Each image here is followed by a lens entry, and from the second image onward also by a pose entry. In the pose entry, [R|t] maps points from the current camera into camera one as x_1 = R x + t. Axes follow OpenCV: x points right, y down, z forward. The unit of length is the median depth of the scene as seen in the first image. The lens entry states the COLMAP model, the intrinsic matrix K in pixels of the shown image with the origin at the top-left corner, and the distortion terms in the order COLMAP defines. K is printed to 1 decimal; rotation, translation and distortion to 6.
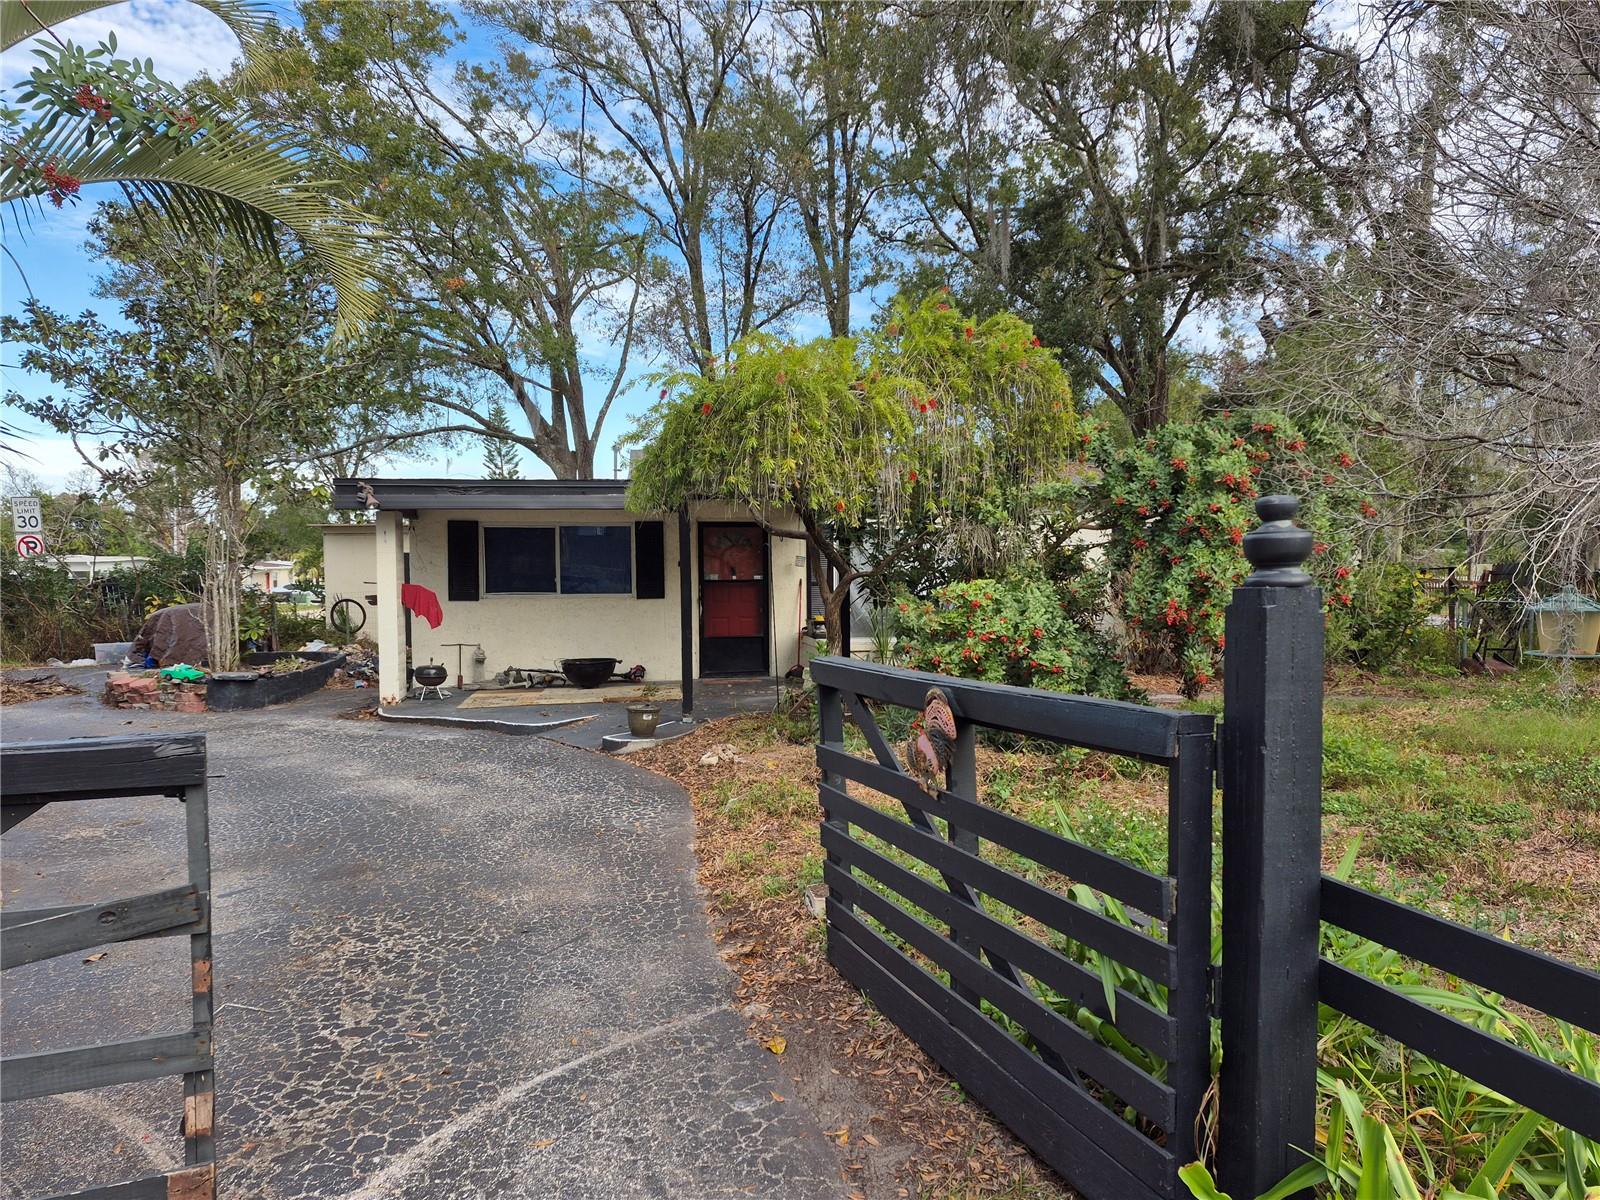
lens RADIAL K [[1078.6, 0, 800.0], [0, 1078.6, 600.0], [0, 0, 1]] dist [0.109383, -0.112278]
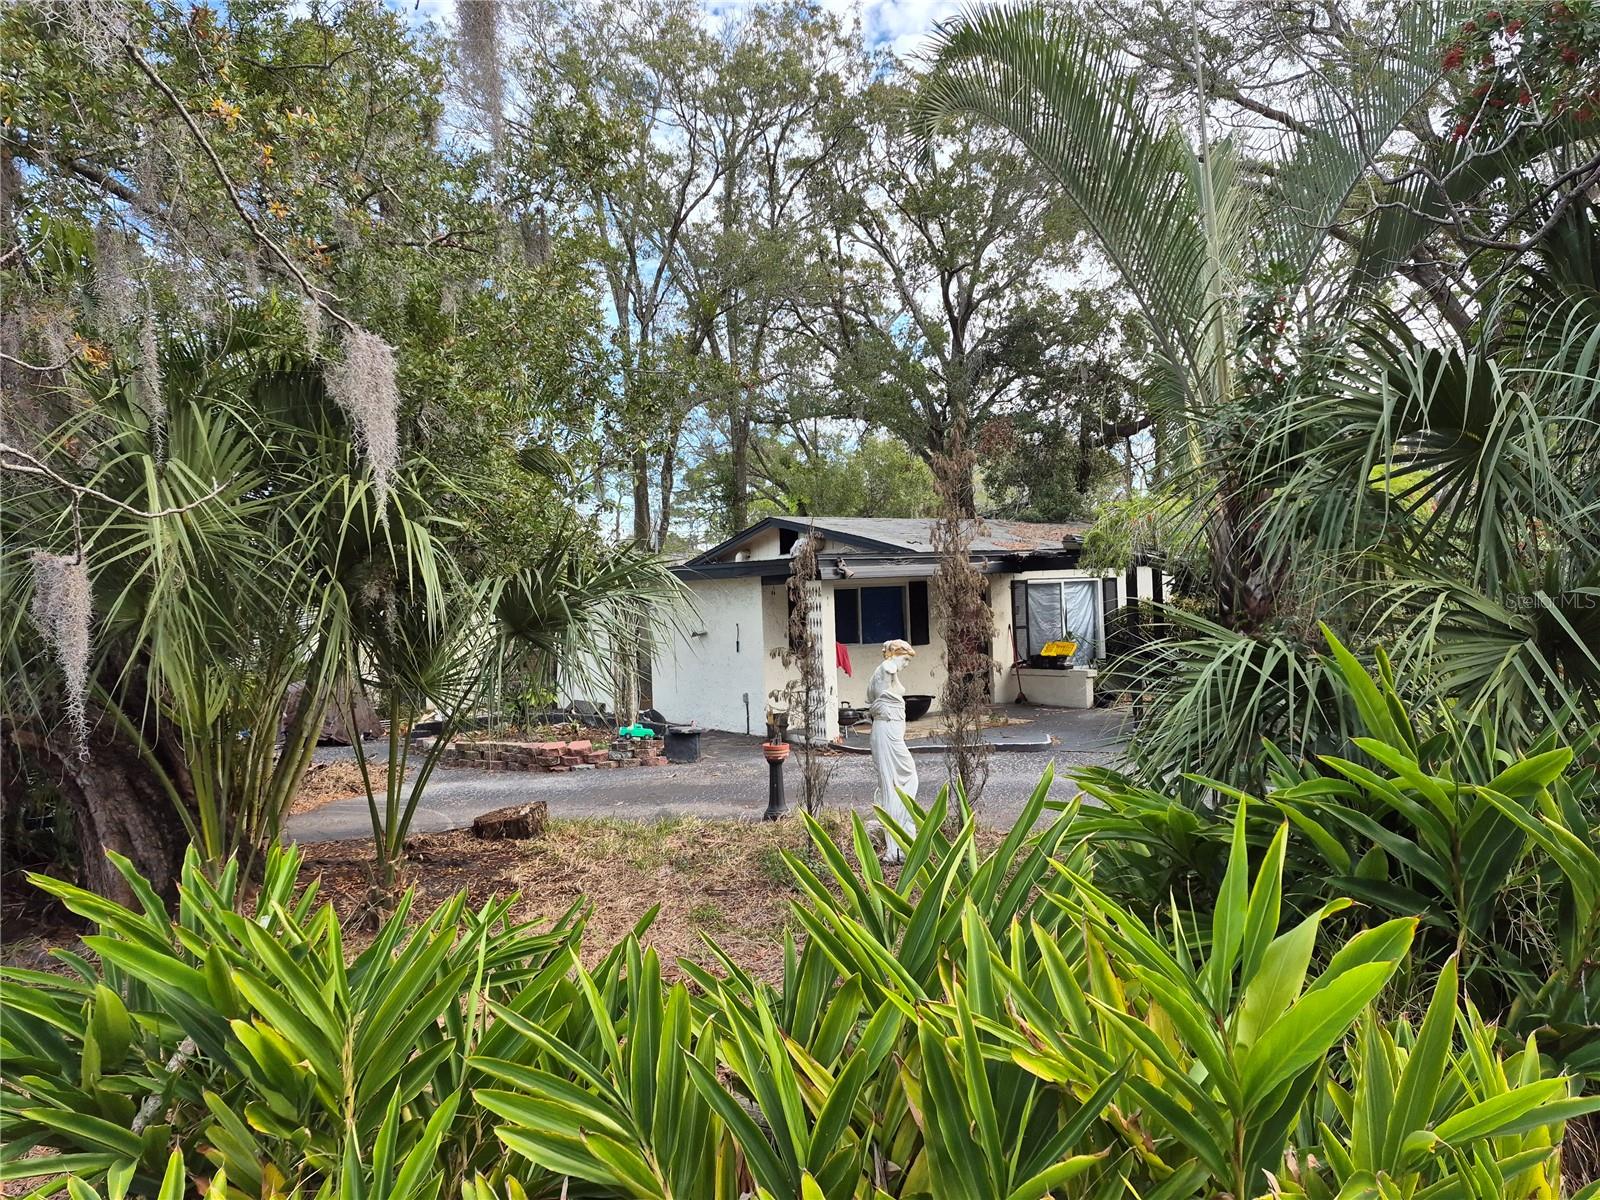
lens RADIAL K [[1078.6, 0, 800.0], [0, 1078.6, 600.0], [0, 0, 1]] dist [0.109383, -0.112278]
pose [[0.897141, -0.027922, 0.440861, -0.798888], [0.044595, 0.998627, -0.027502, -0.024385], [-0.439487, 0.044333, 0.897154, -0.030676]]
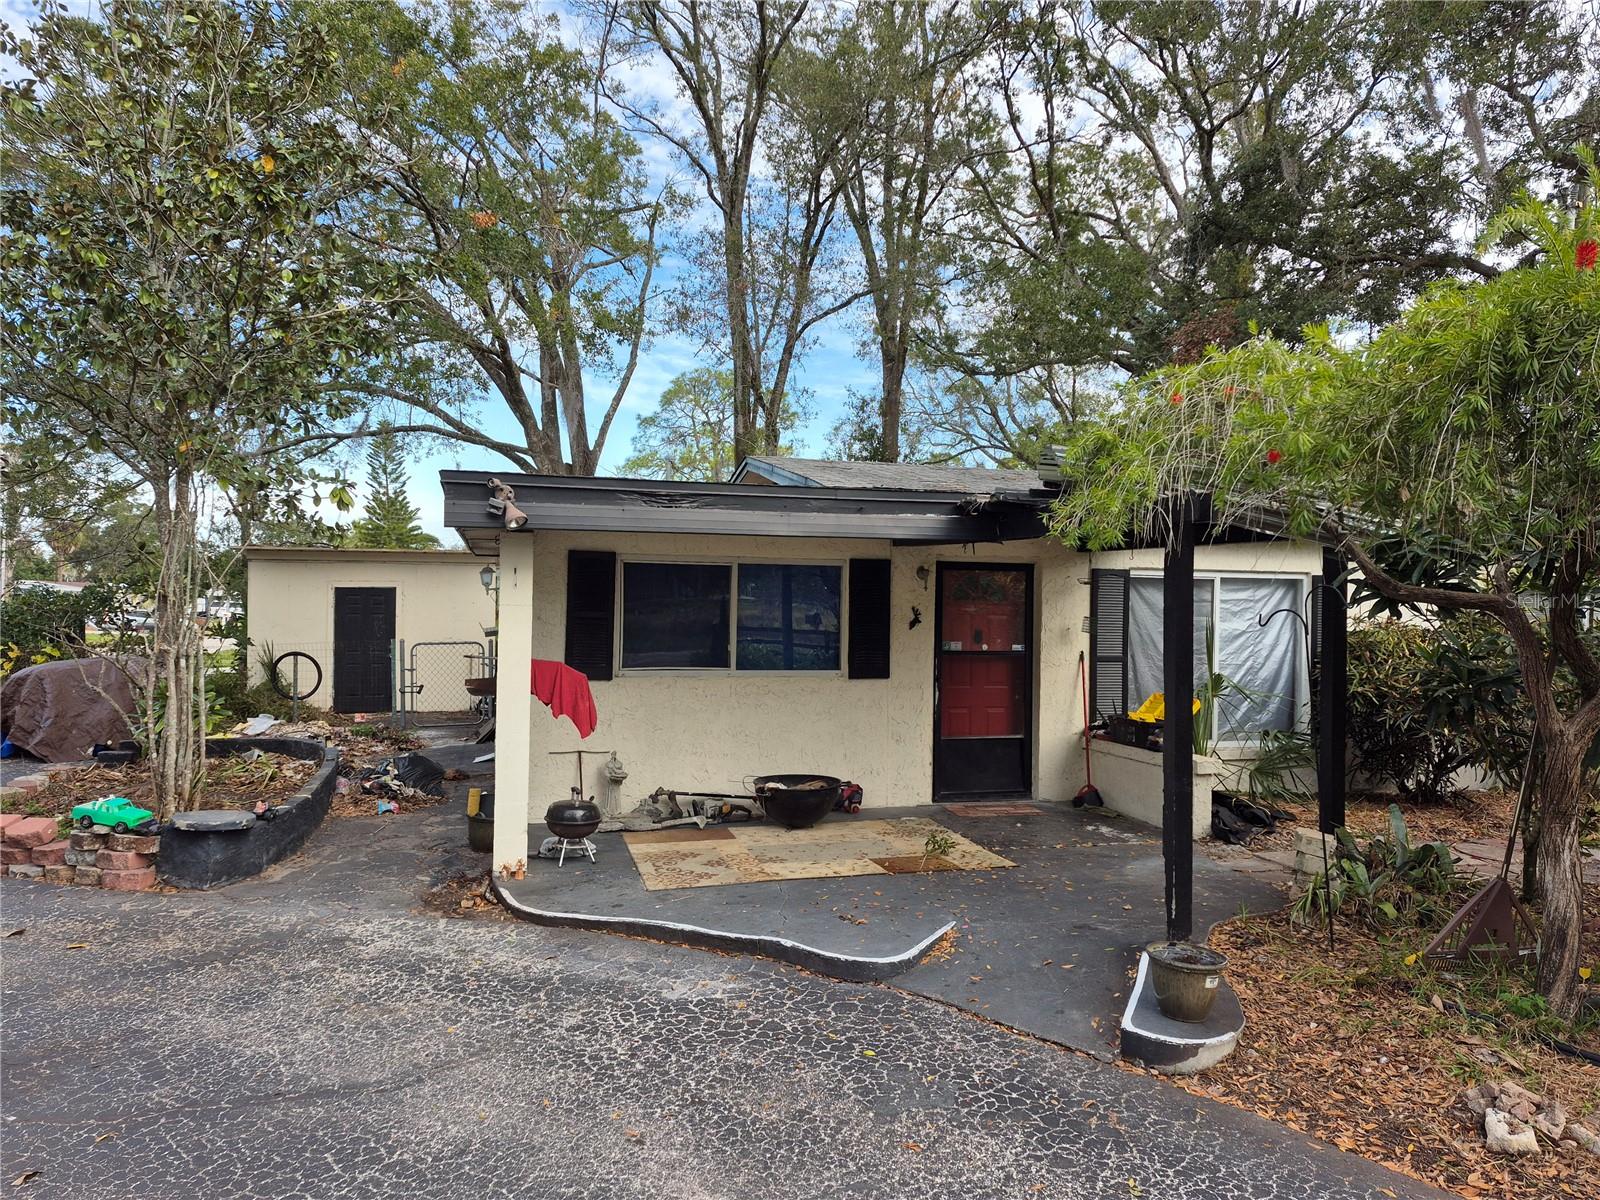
lens RADIAL K [[1078.6, 0, 800.0], [0, 1078.6, 600.0], [0, 0, 1]] dist [0.109383, -0.112278]
pose [[0.992079, 0.023504, 0.123395, -0.262215], [-0.019554, 0.999260, -0.033129, -0.026362], [-0.124082, 0.030454, 0.991804, 0.367291]]
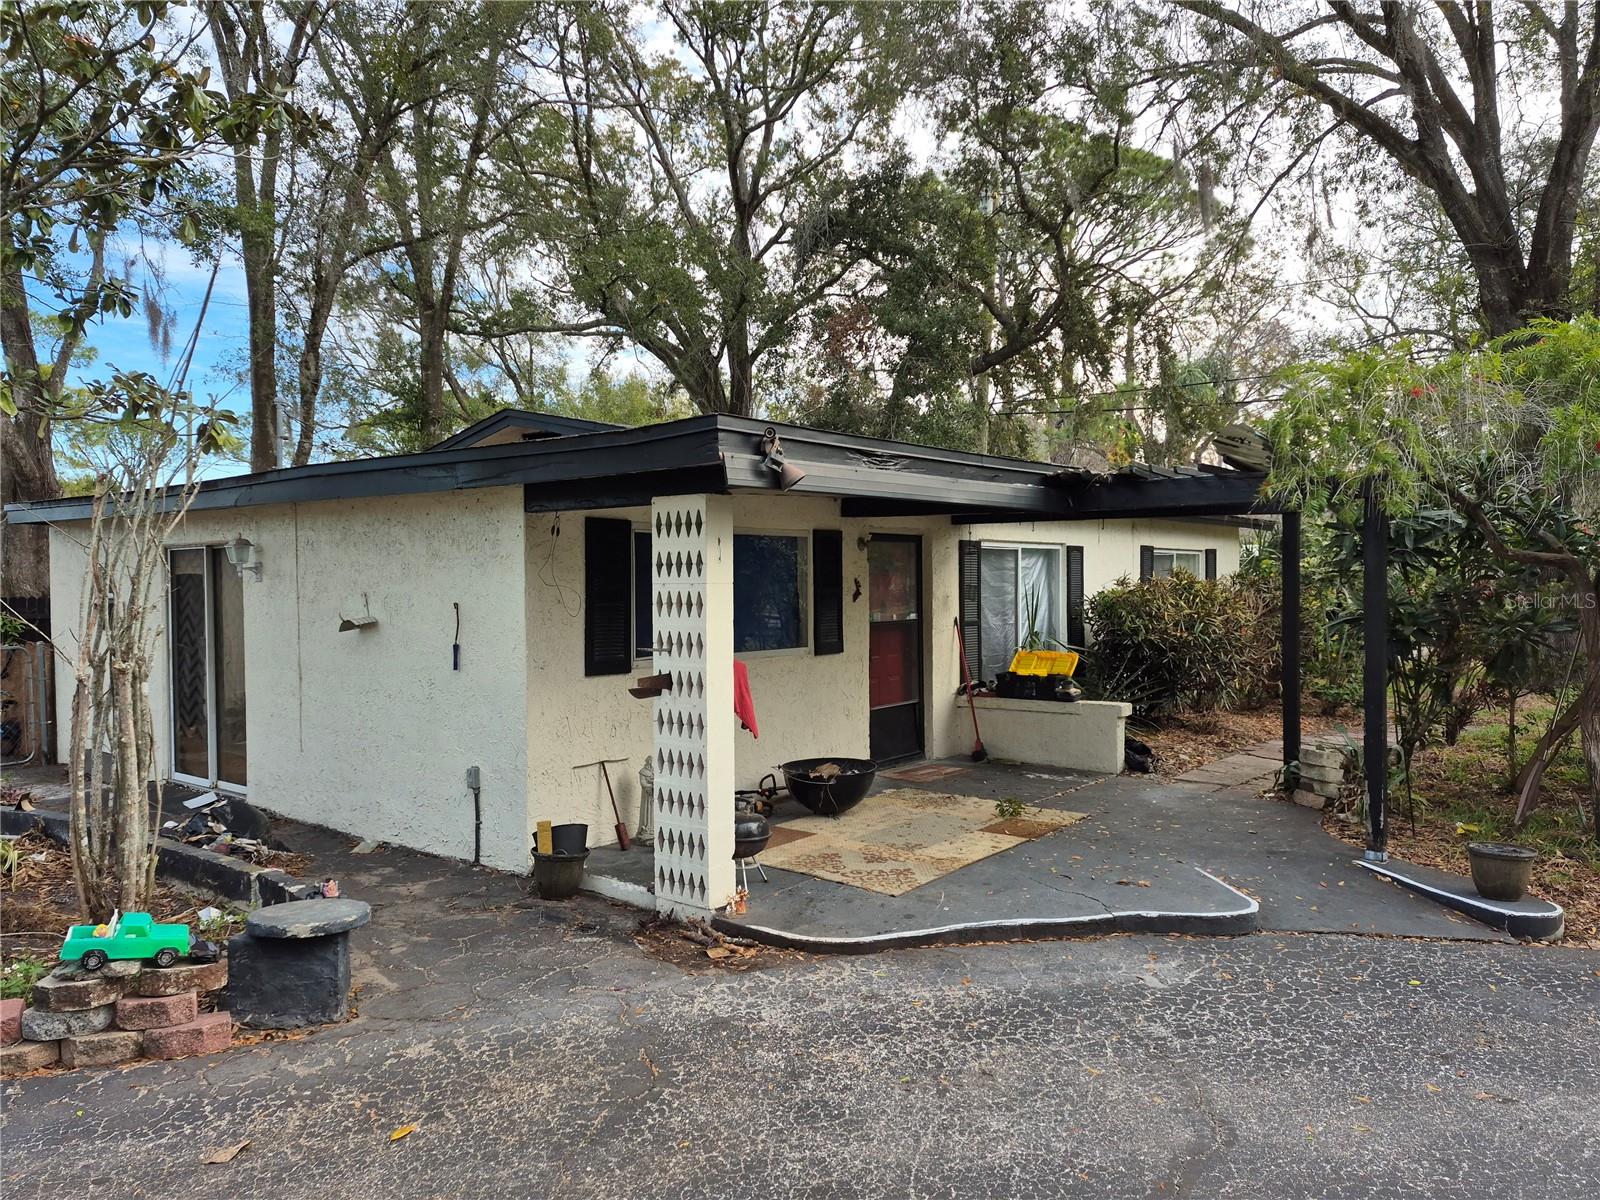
lens RADIAL K [[1078.2, 0, 799.0], [0, 1078.2, 639.2], [0, 0, 1]] dist [0.104054, -0.118622]
pose [[0.739663, -0.033268, 0.672155, -0.571695], [0.019586, 0.999418, 0.027913, -0.027970], [-0.672693, -0.007482, 0.739884, 0.556539]]
